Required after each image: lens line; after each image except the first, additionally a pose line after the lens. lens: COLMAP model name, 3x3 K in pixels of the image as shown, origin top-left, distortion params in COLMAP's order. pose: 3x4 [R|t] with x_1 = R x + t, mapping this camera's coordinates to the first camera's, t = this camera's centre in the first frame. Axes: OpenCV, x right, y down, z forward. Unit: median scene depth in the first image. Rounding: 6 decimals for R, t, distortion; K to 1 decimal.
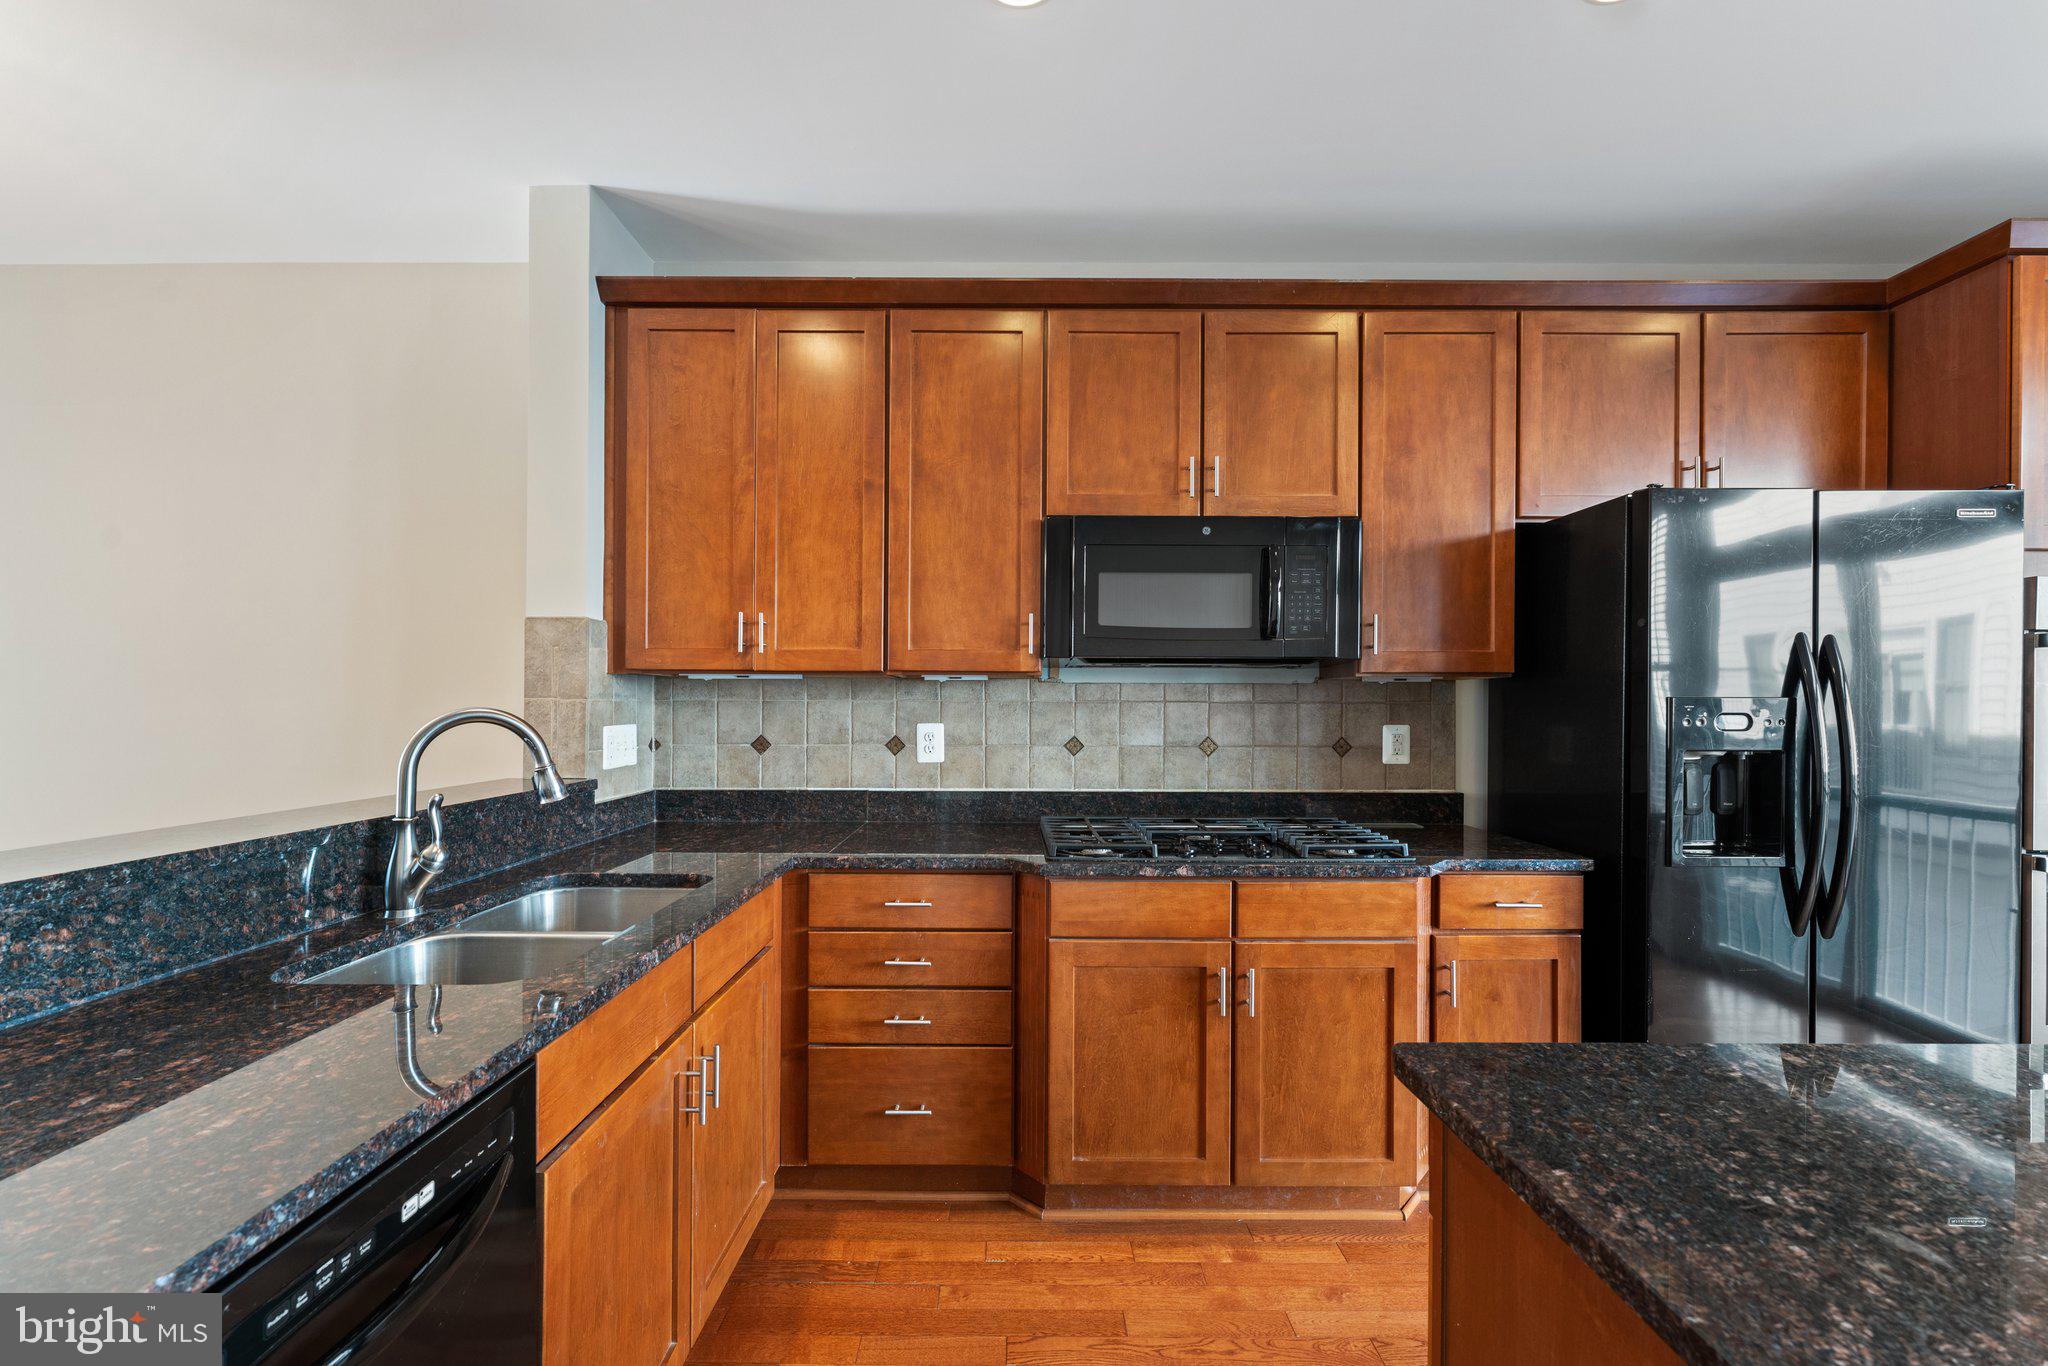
lens RADIAL K [[839.1, 0, 1022.7], [0, 839.1, 704.4], [0, 0, 1]] dist [0.000196, -0.000742]
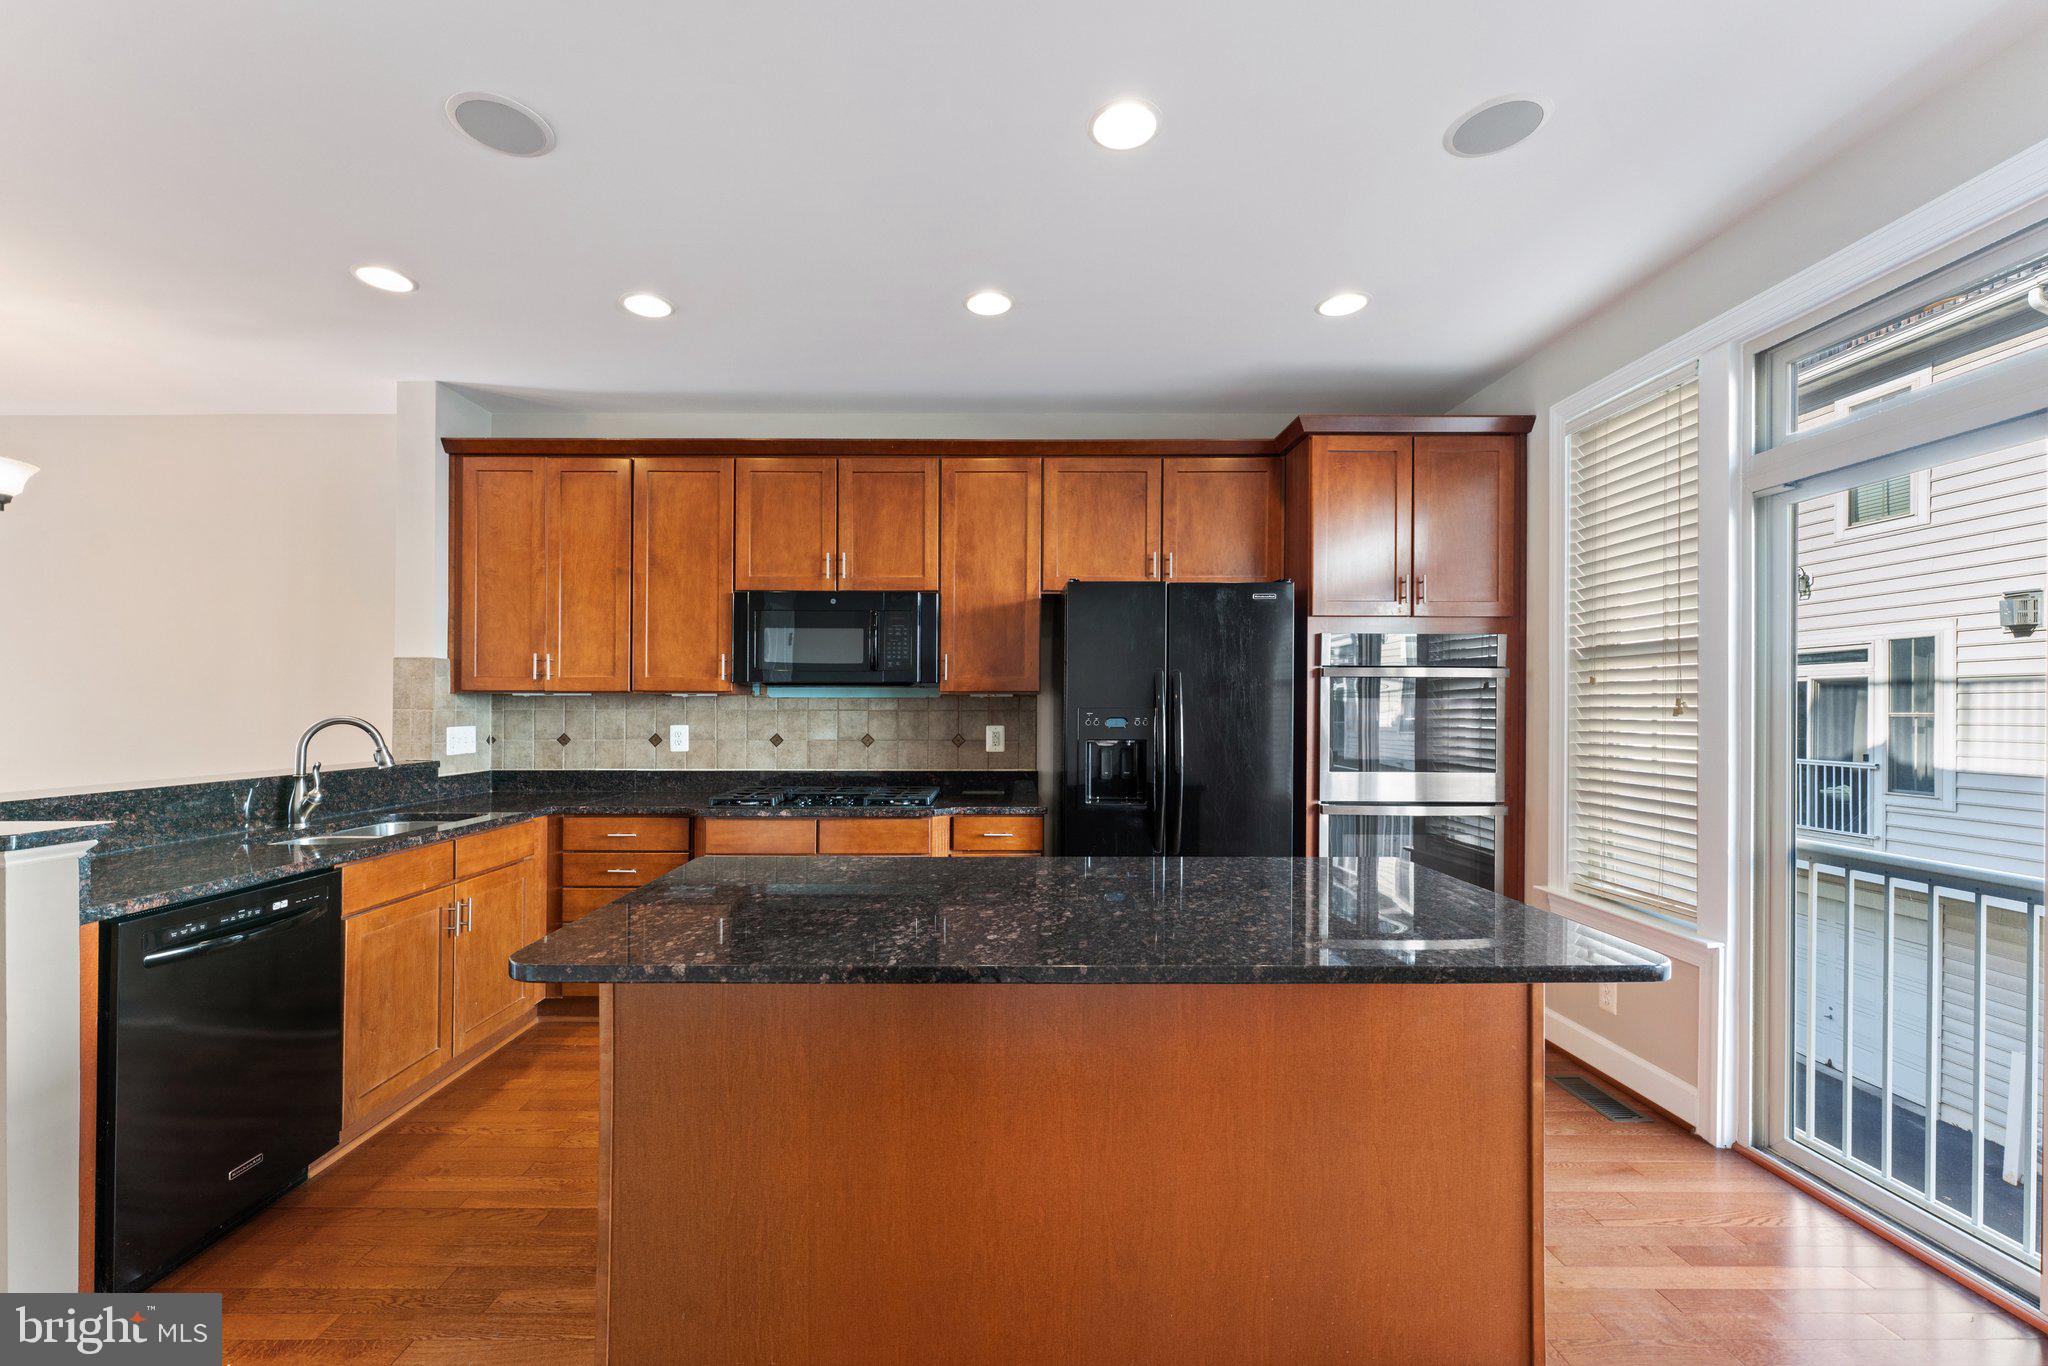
lens RADIAL K [[839.1, 0, 1002.4], [0, 839.1, 706.2], [0, 0, 1]] dist [0.000196, -0.000742]
pose [[0.999969, -0.001785, 0.007630, 0.509189], [0.001806, 0.999994, -0.002784, -0.006336], [-0.007625, 0.002798, 0.999967, -0.550694]]
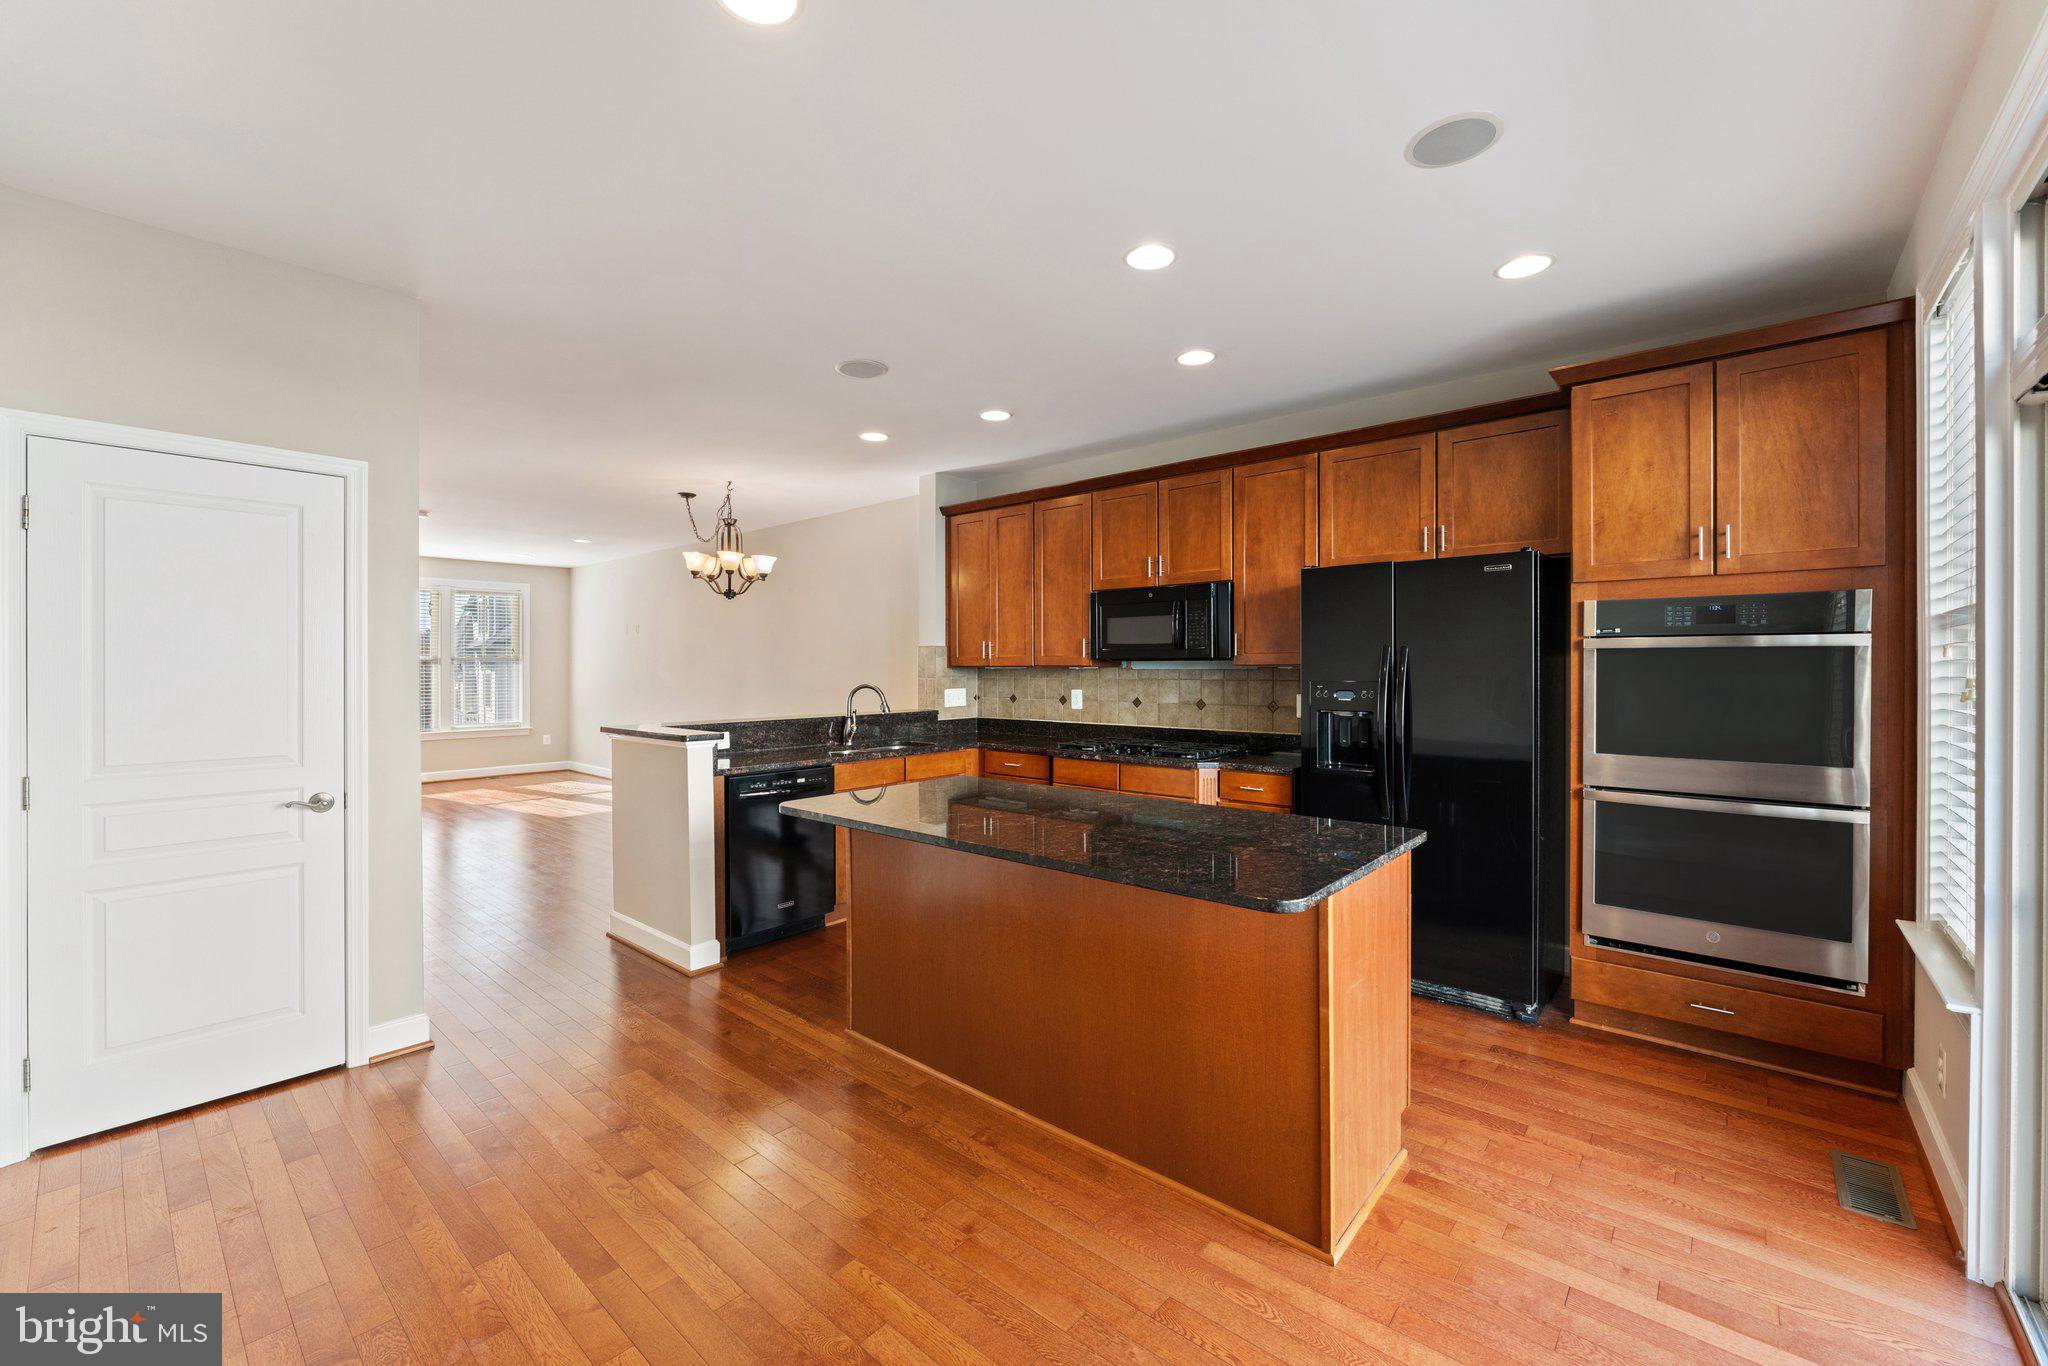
lens RADIAL K [[839.1, 0, 1023.4], [0, 839.1, 666.6], [0, 0, 1]] dist [0.000196, -0.000742]
pose [[0.752976, -0.005010, -0.658029, 1.270005], [0.006170, 0.999981, -0.000554, -0.036976], [0.658020, -0.003643, 0.752992, -0.683387]]
